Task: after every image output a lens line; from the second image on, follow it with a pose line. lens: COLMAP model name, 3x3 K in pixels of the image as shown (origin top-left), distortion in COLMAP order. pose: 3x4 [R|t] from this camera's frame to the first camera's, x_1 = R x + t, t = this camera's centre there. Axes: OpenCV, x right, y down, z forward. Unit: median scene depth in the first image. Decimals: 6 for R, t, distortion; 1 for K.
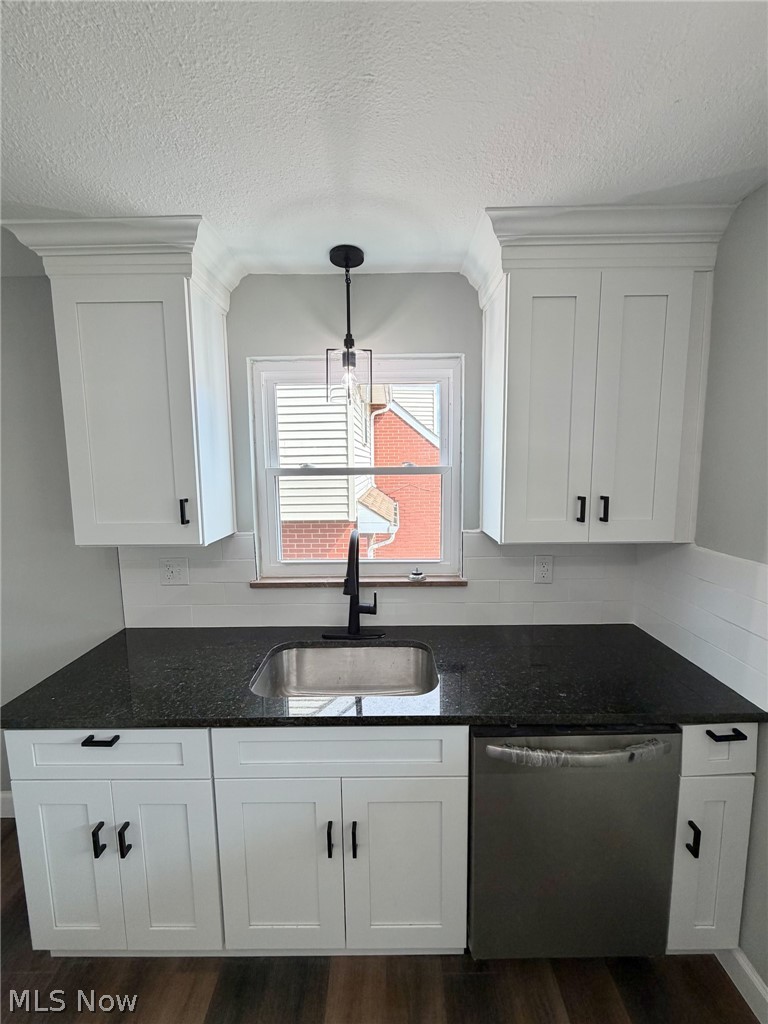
lens RADIAL K [[407.7, 0, 384.0], [0, 407.7, 512.0], [0, 0, 1]] dist [-0.000149, 0.000014]
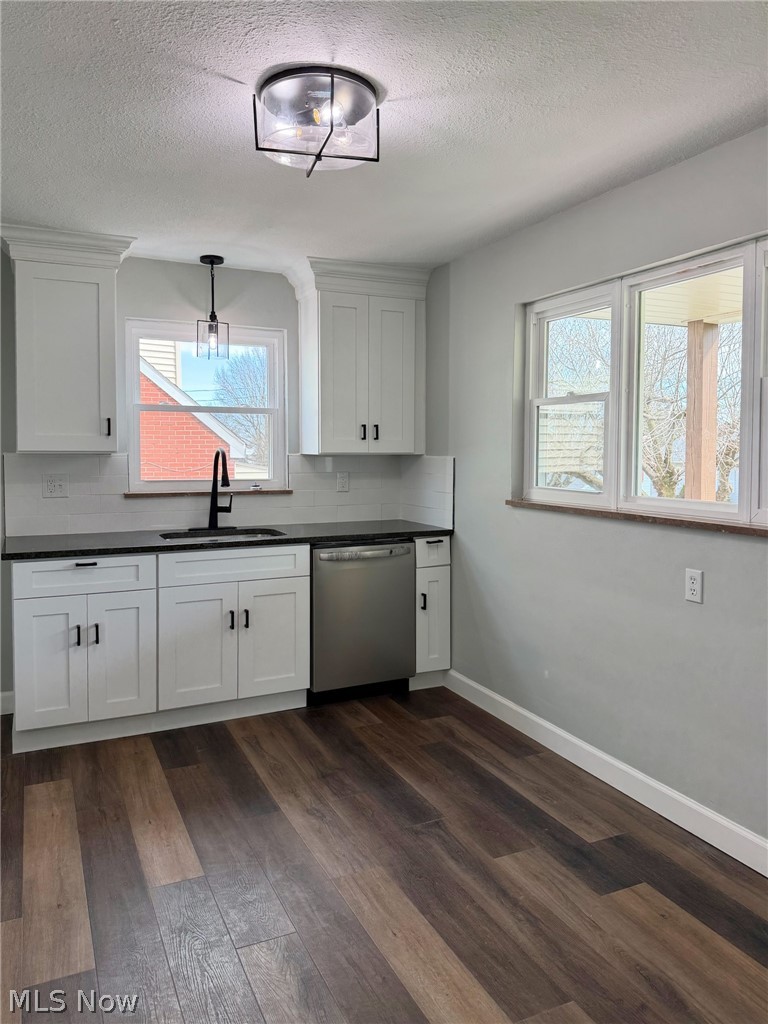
lens RADIAL K [[731.5, 0, 383.0], [0, 731.5, 468.3], [0, 0, 1]] dist [0.086145, -0.094913]
pose [[0.898903, 0.000359, 0.438147, -0.751399], [0.041321, 0.995473, -0.085591, 0.397388], [-0.436194, 0.095043, 0.894819, -1.686344]]
